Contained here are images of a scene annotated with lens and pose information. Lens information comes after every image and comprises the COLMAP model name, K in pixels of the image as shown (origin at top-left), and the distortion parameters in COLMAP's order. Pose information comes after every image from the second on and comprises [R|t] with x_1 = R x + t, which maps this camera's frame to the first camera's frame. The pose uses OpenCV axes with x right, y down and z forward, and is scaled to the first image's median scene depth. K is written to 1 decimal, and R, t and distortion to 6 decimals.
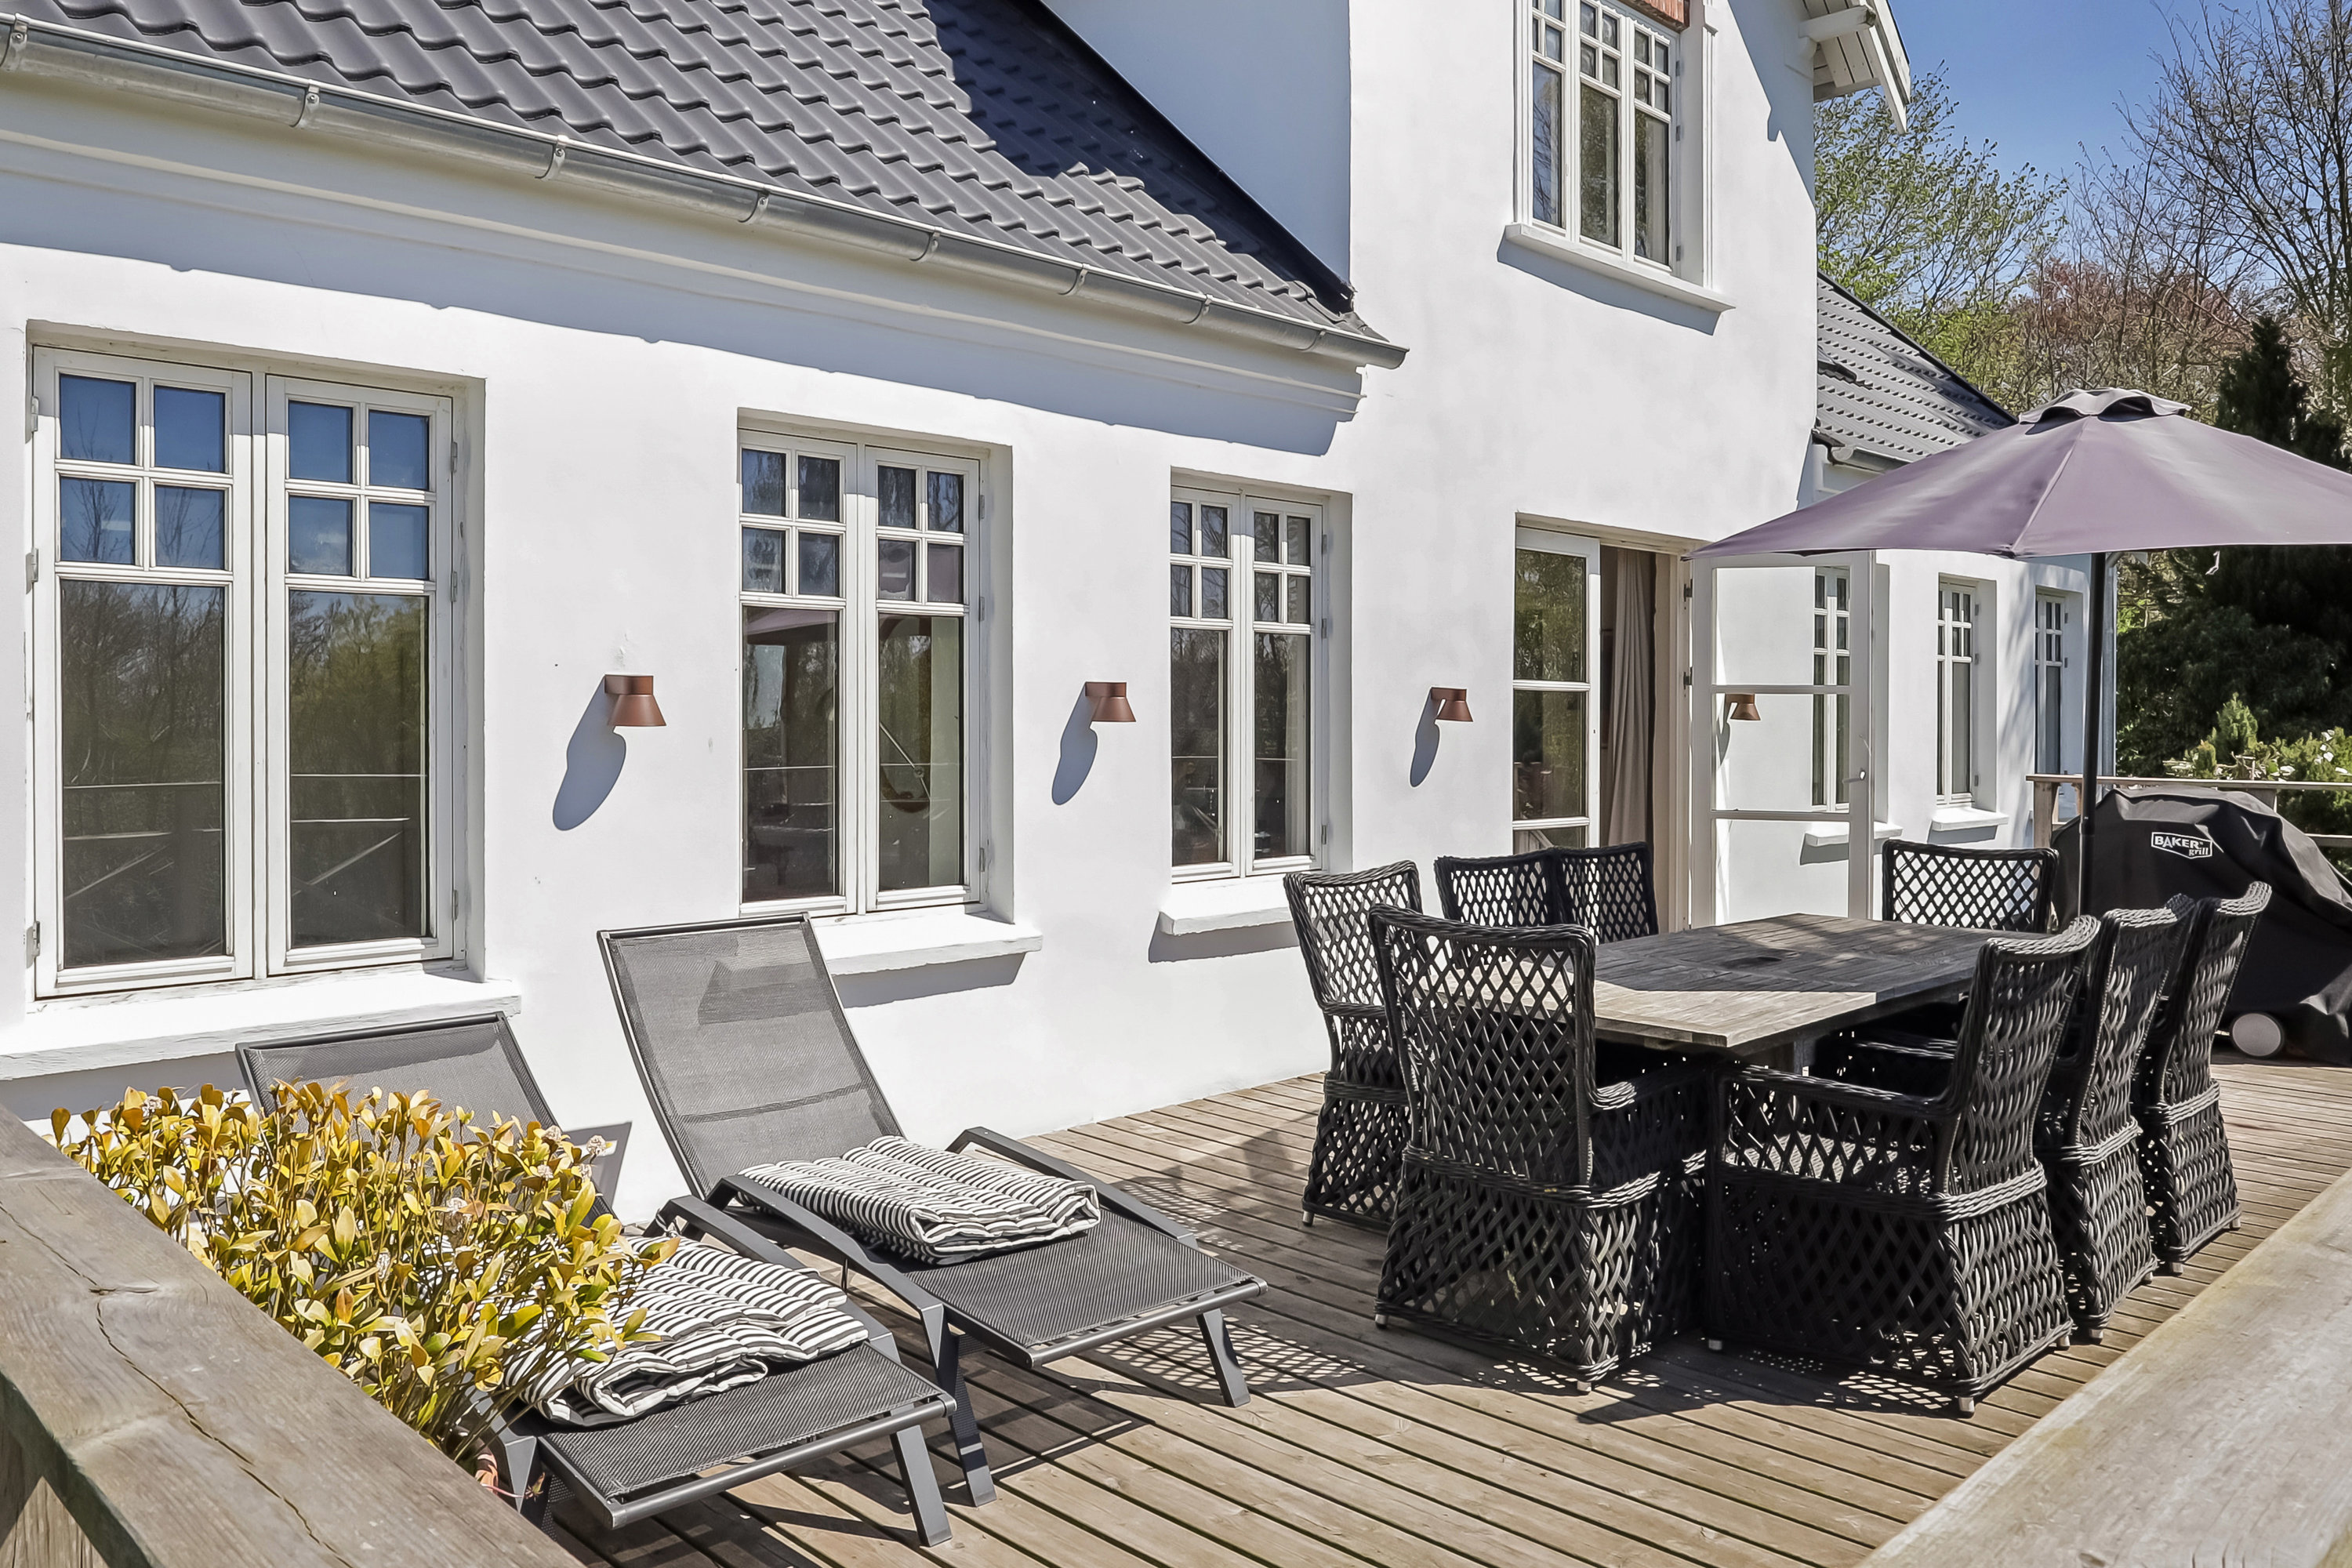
lens RADIAL K [[1736.7, 0, 1176.0], [0, 1736.7, 784.0], [0, 0, 1]] dist [-0.011483, 0.001596]
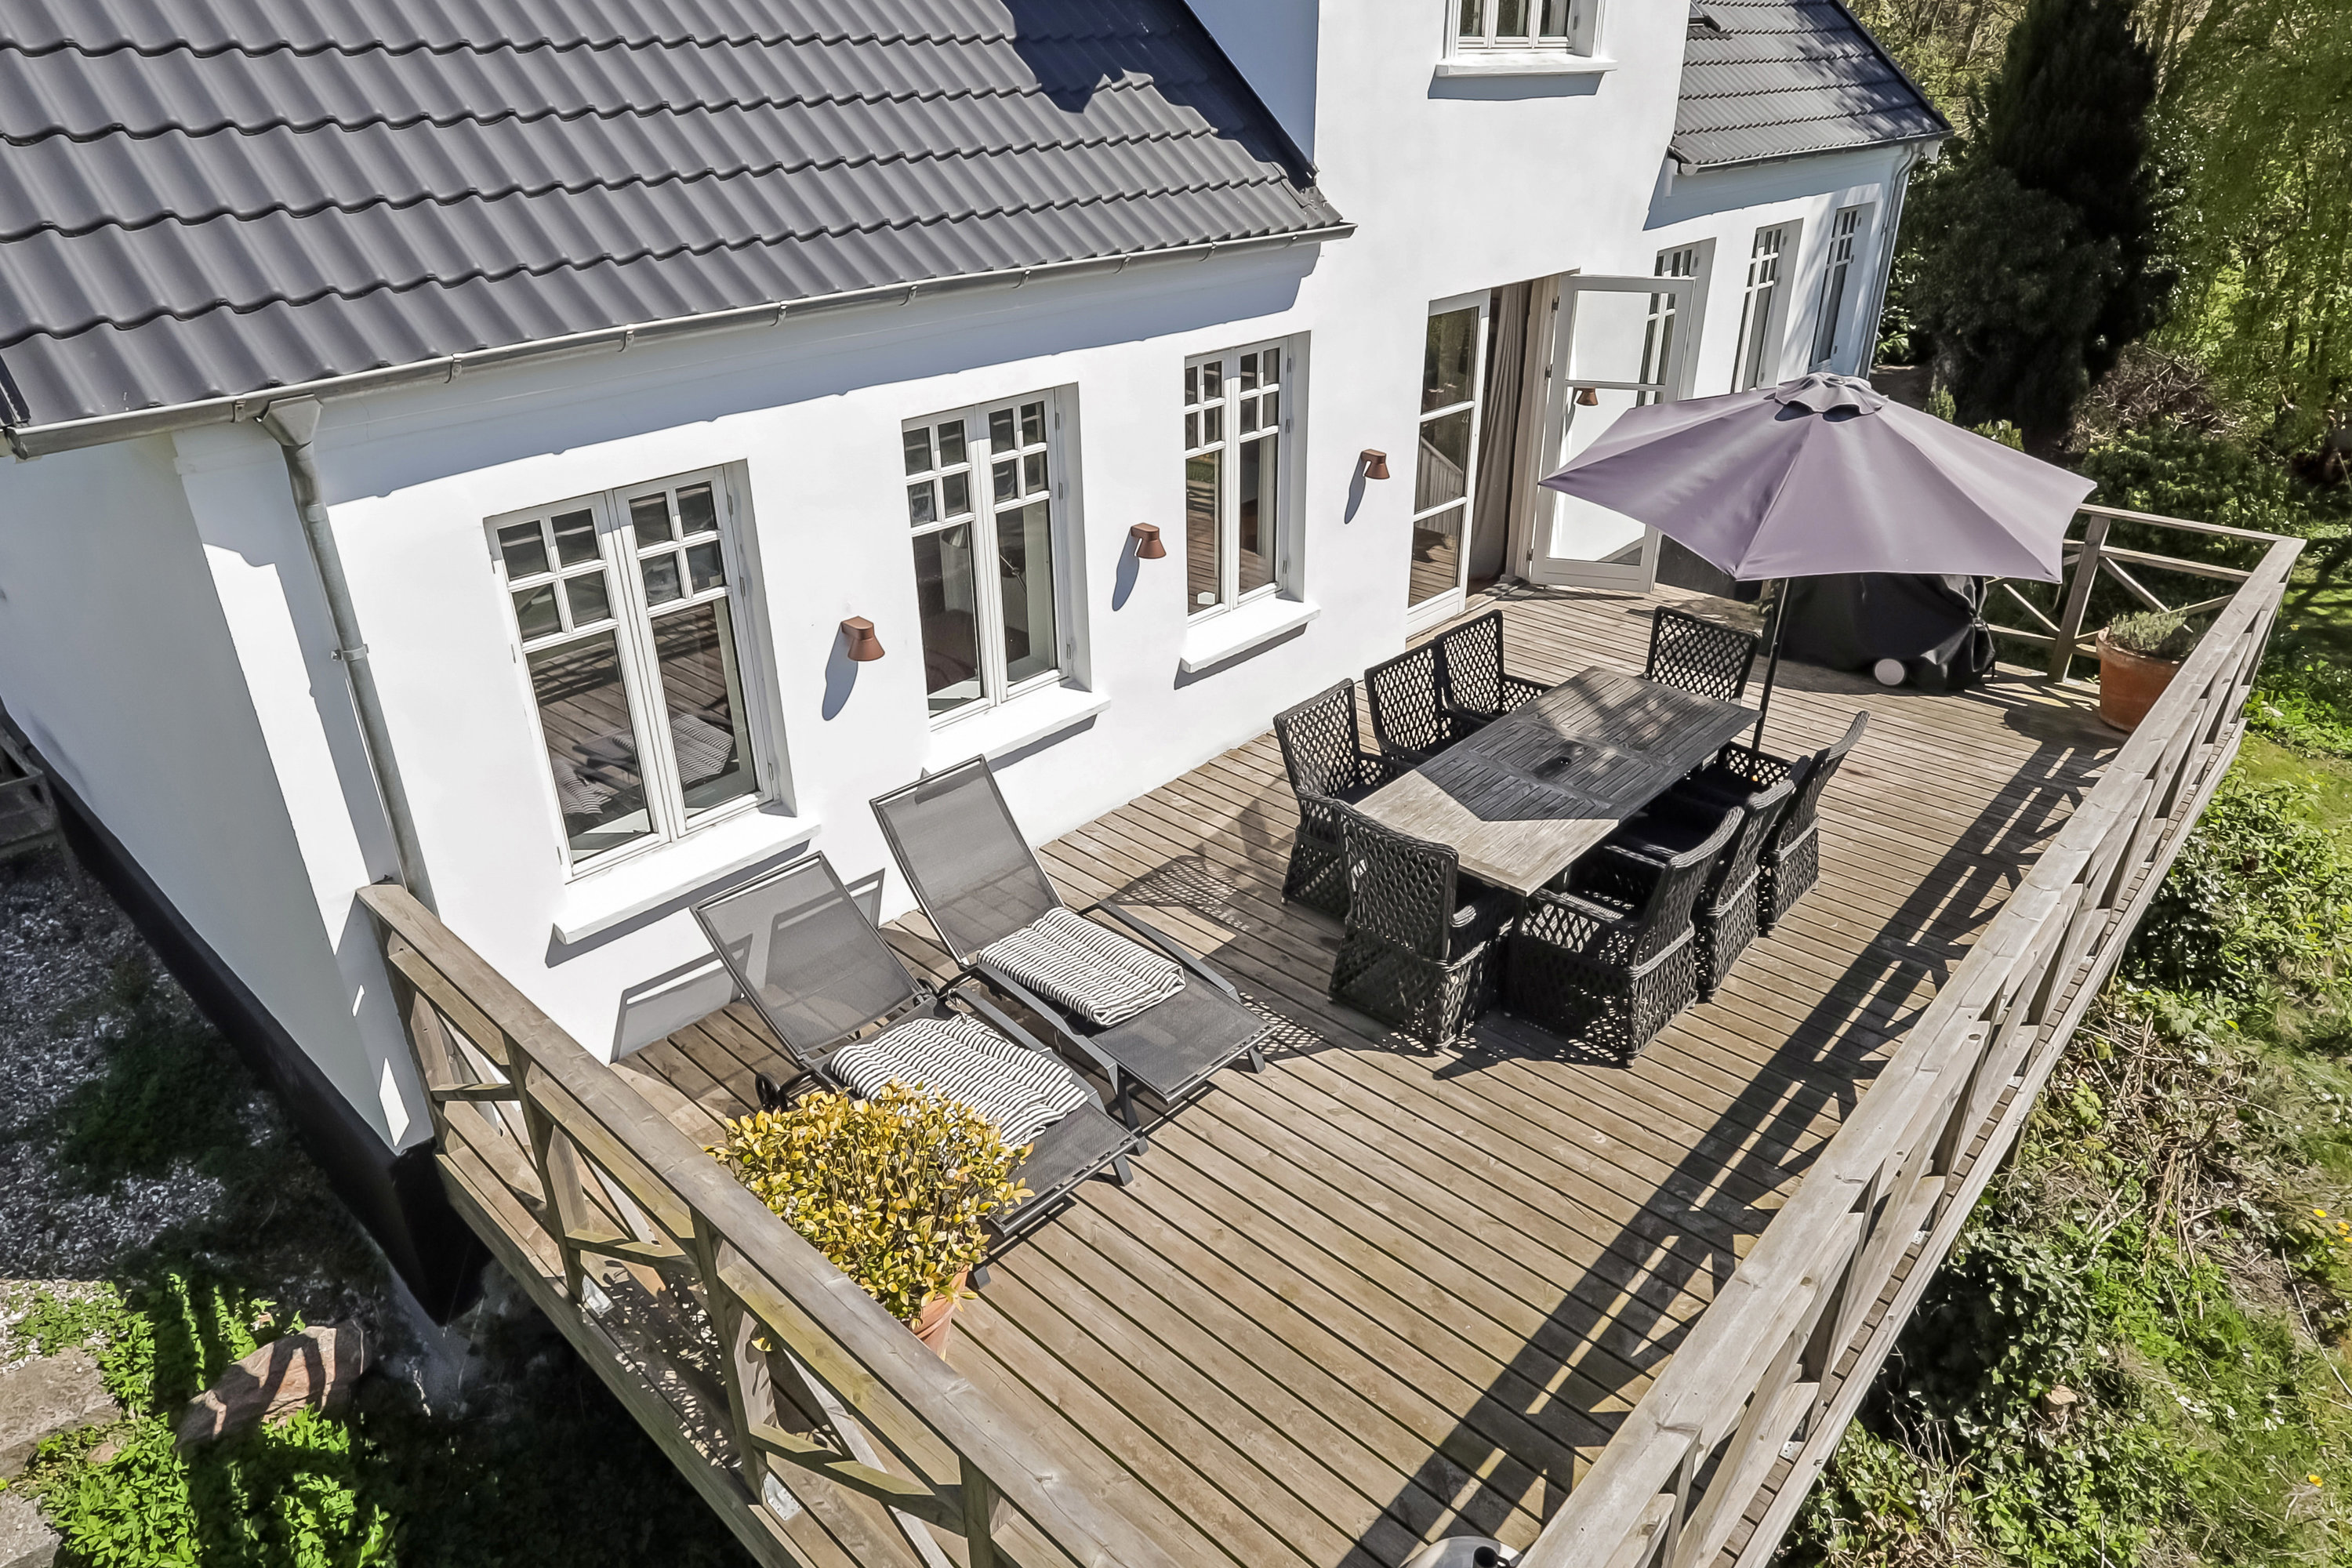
lens RADIAL K [[1433.8, 0, 1176.0], [0, 1433.8, 784.0], [0, 0, 1]] dist [0.004842, -0.001074]
pose [[0.998798, -0.032872, 0.036346, -0.069269], [0.013766, 0.899991, 0.435692, -0.414481], [-0.047033, -0.434668, 0.899362, -0.196520]]
